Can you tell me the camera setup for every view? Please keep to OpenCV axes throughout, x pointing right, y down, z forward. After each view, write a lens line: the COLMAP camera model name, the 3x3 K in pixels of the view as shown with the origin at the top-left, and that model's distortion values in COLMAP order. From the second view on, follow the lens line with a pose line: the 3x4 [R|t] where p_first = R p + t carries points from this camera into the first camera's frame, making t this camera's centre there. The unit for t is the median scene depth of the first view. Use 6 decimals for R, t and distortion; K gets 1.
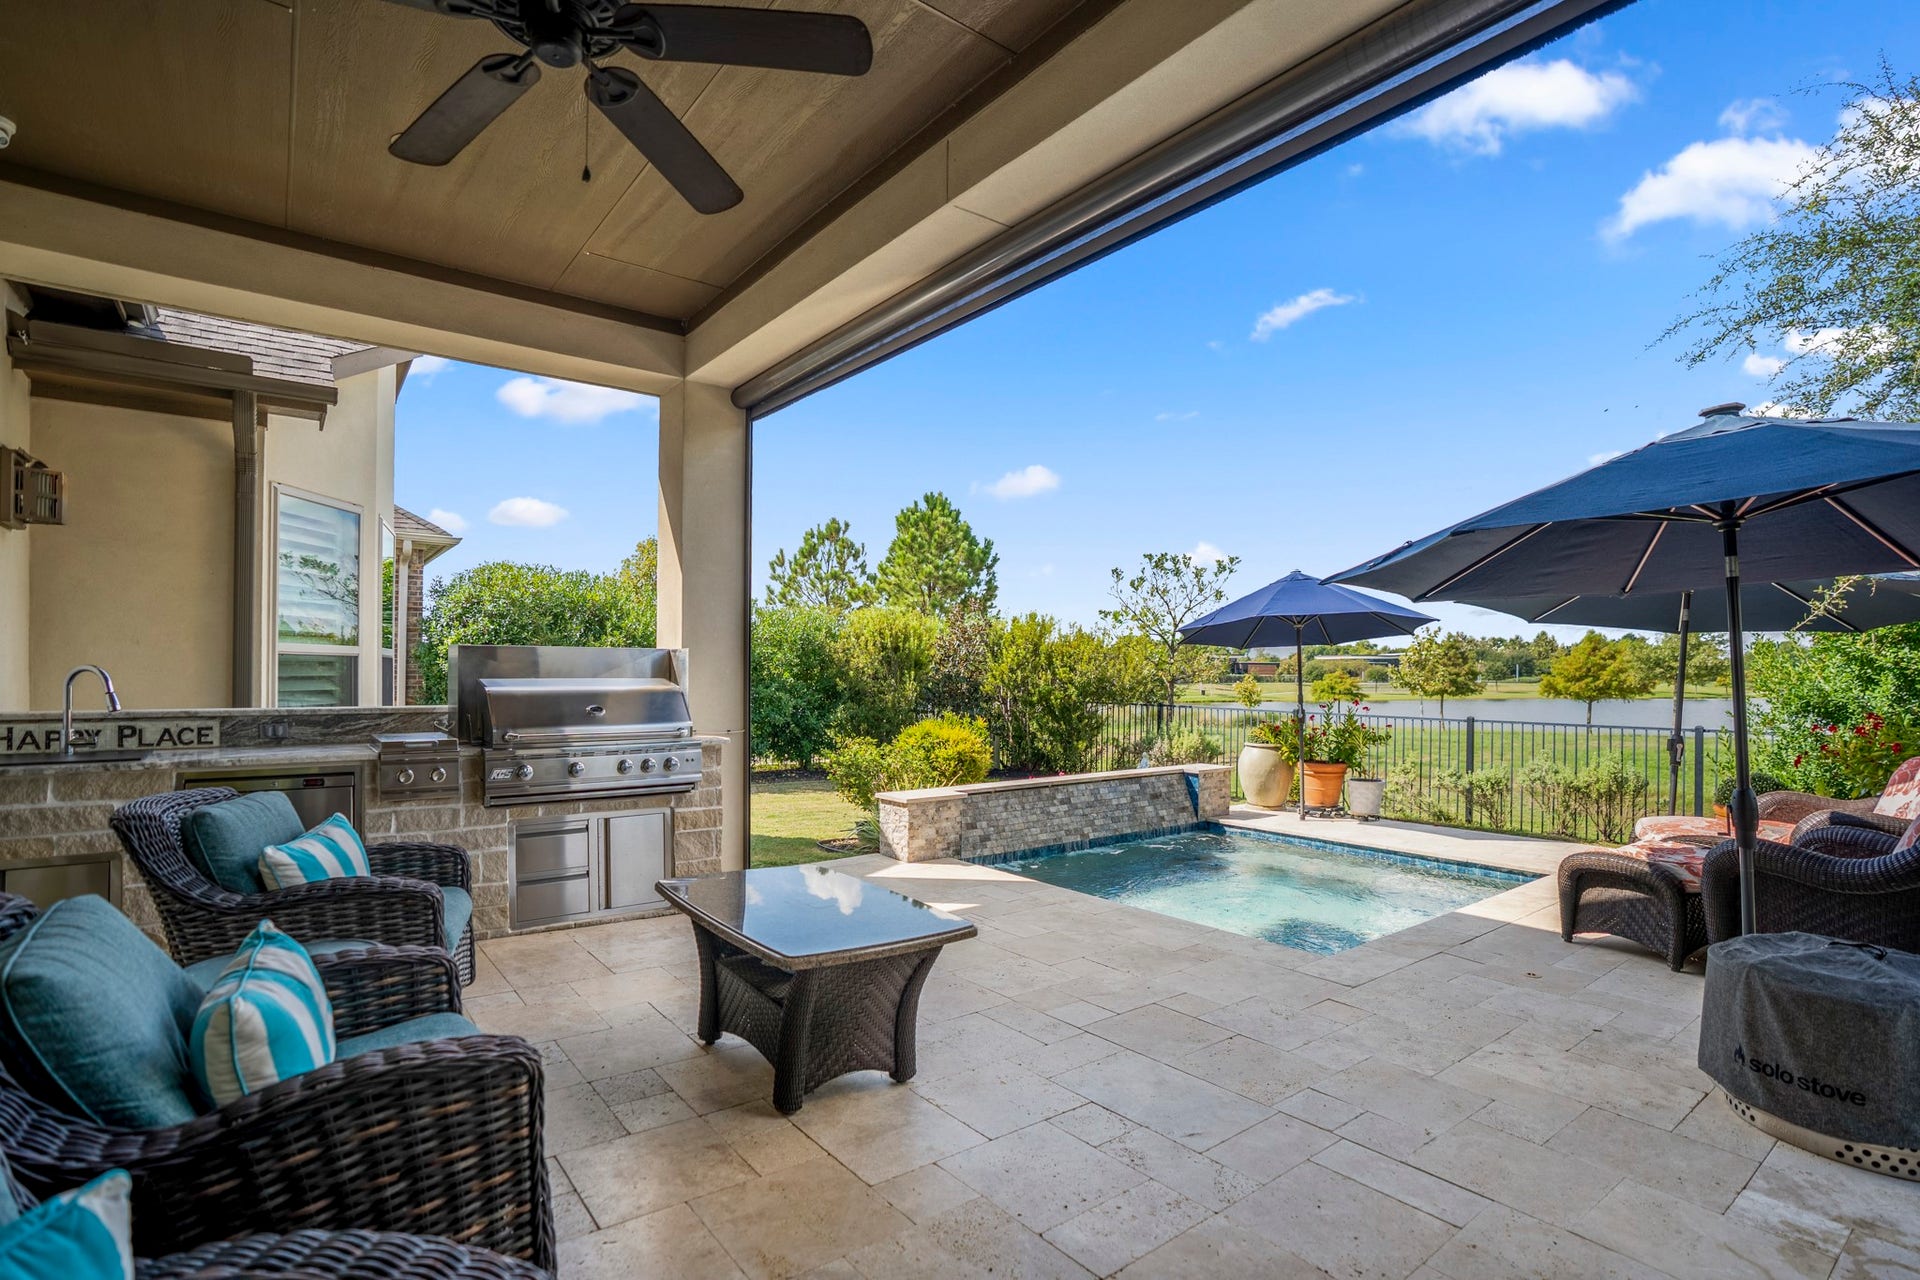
lens RADIAL K [[884.3, 0, 963.7], [0, 884.3, 641.9], [0, 0, 1]] dist [-0.000386, 0.000095]
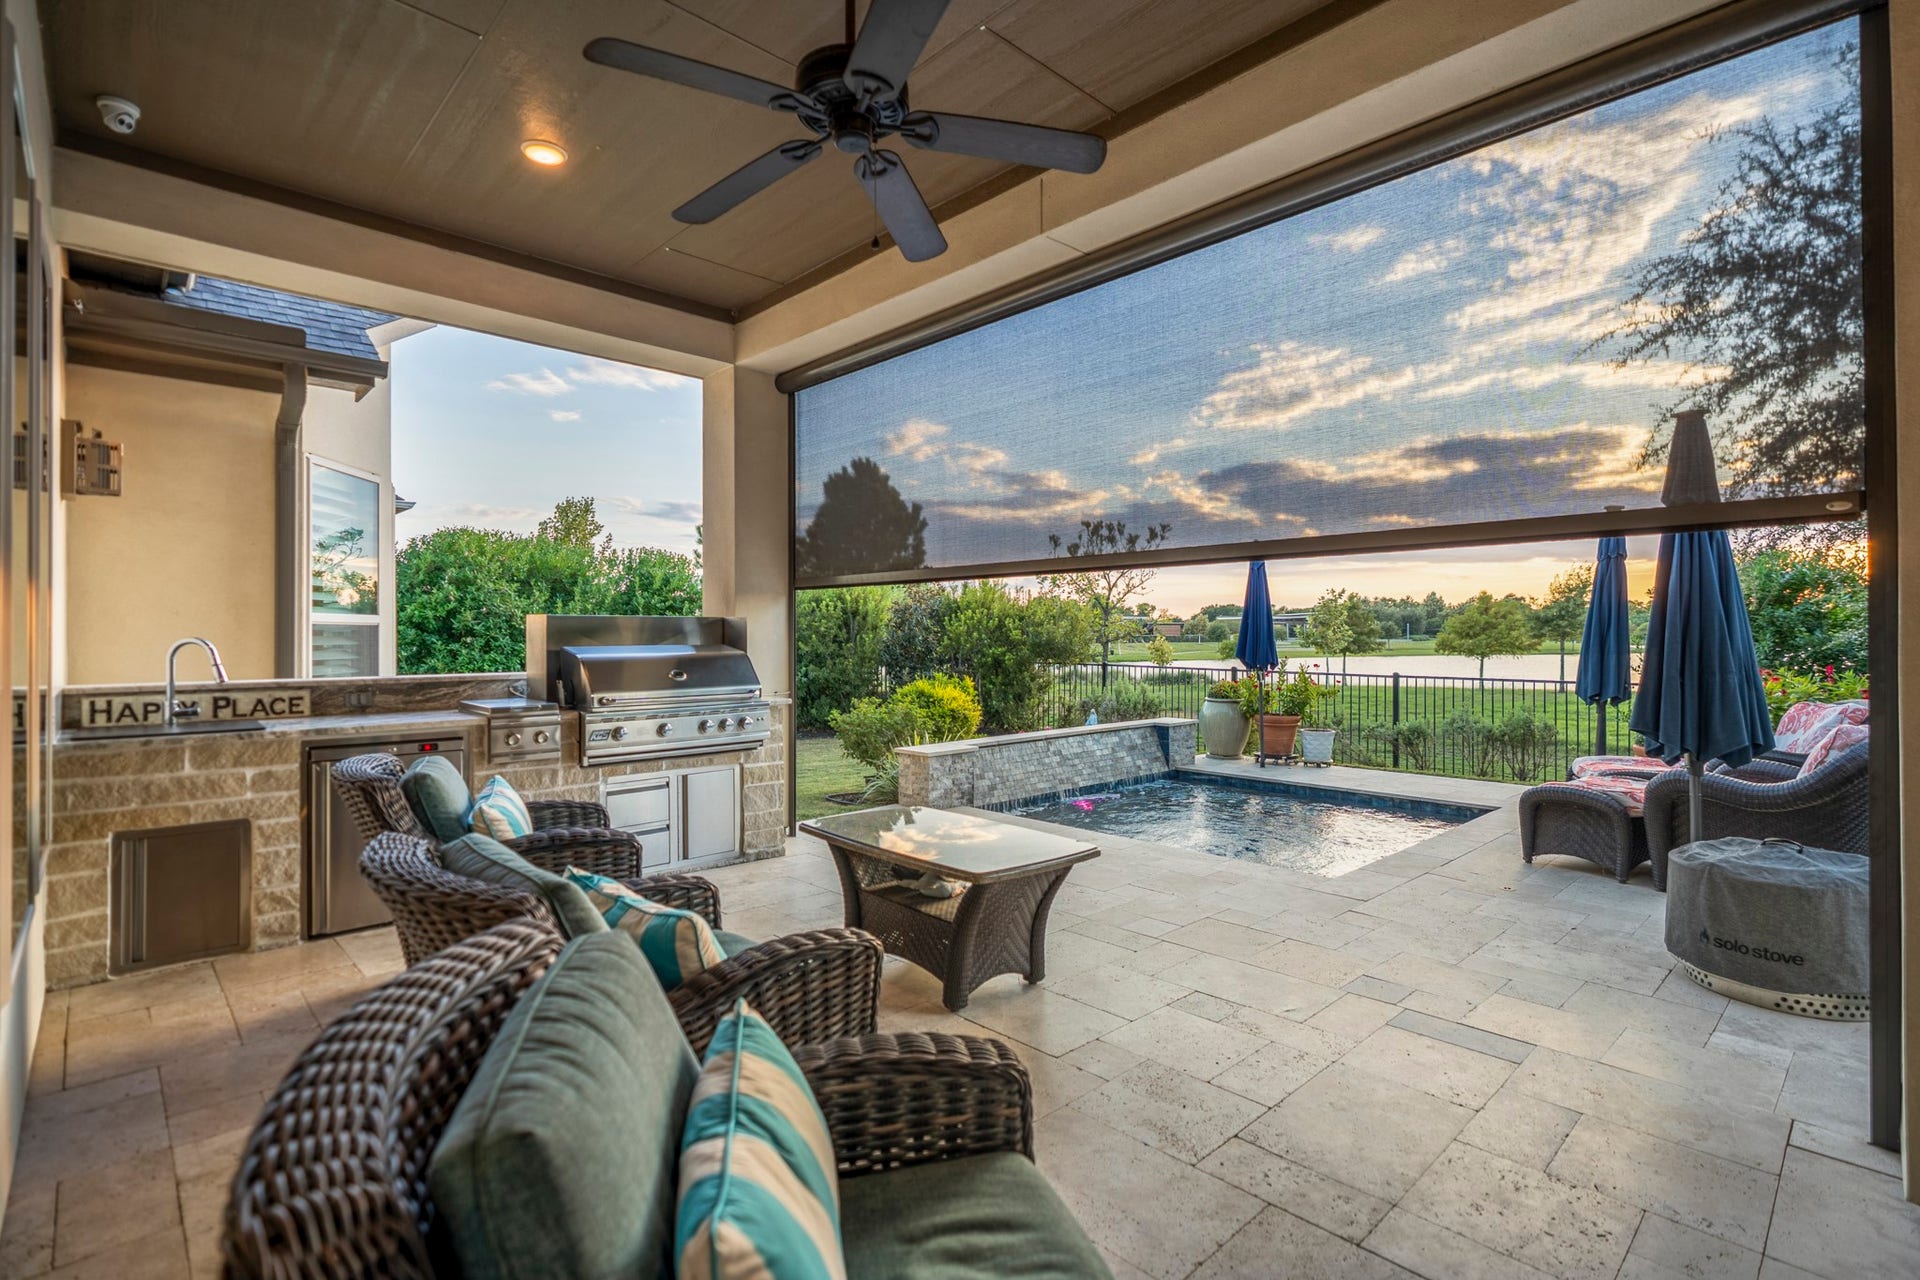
lens RADIAL K [[877.9, 0, 959.5], [0, 877.9, 609.1], [0, 0, 1]] dist [0.076818, -0.038772]
pose [[0.994850, -0.004904, 0.101240, -0.187411], [0.004294, 0.999971, 0.006239, -0.008414], [-0.101268, -0.005772, 0.994842, -0.114971]]
